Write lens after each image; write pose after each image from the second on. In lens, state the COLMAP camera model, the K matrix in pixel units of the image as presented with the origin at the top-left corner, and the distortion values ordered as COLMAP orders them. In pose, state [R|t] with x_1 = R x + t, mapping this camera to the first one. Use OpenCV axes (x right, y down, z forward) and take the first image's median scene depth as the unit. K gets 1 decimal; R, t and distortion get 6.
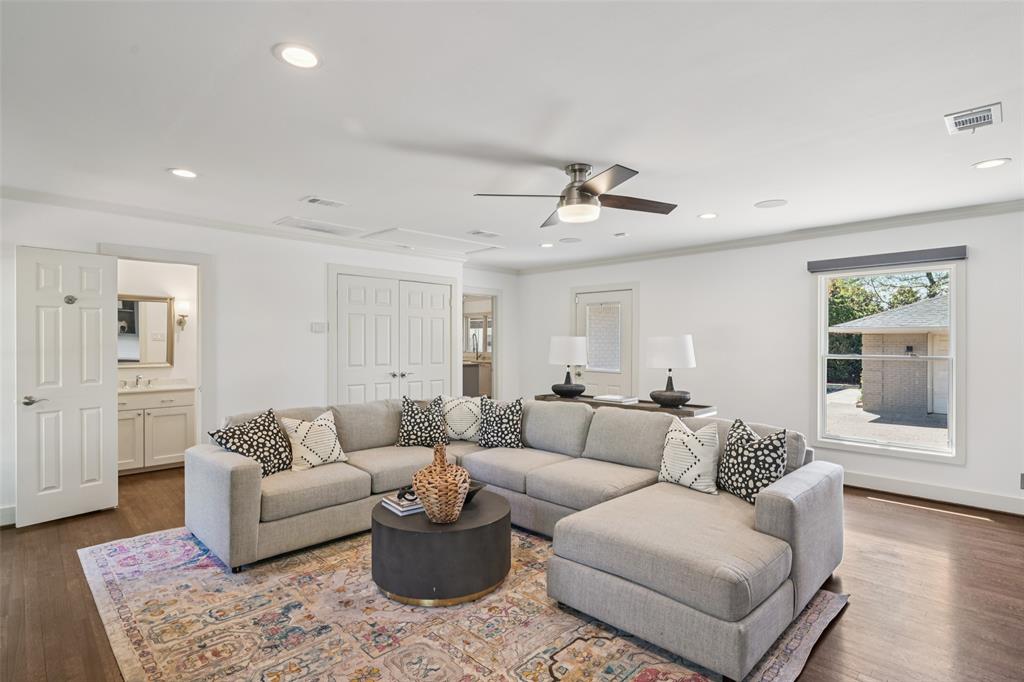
lens RADIAL K [[519.0, 0, 509.5], [0, 519.0, 339.3], [0, 0, 1]] dist [-0.005999, -0.000928]
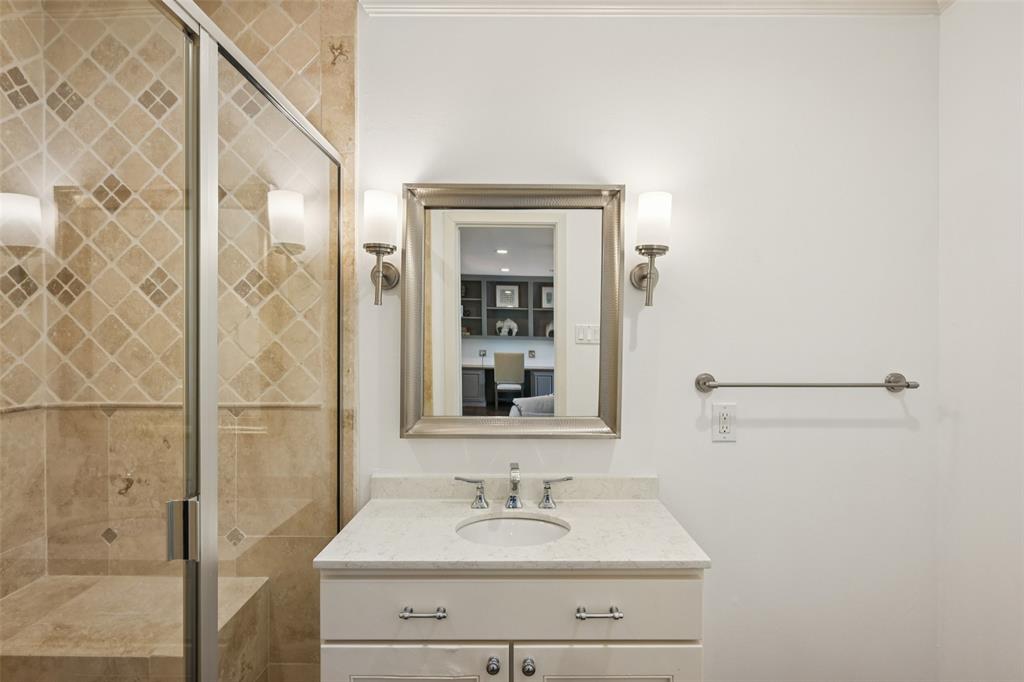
lens RADIAL K [[476.7, 0, 512.5], [0, 476.7, 341.0], [0, 0, 1]] dist [0.000795, -0.000214]
pose [[0.705482, -0.000077, -0.708728, -0.508564], [0.001681, 0.999997, 0.001565, 0.000216], [0.708726, -0.002295, 0.705480, 0.779571]]
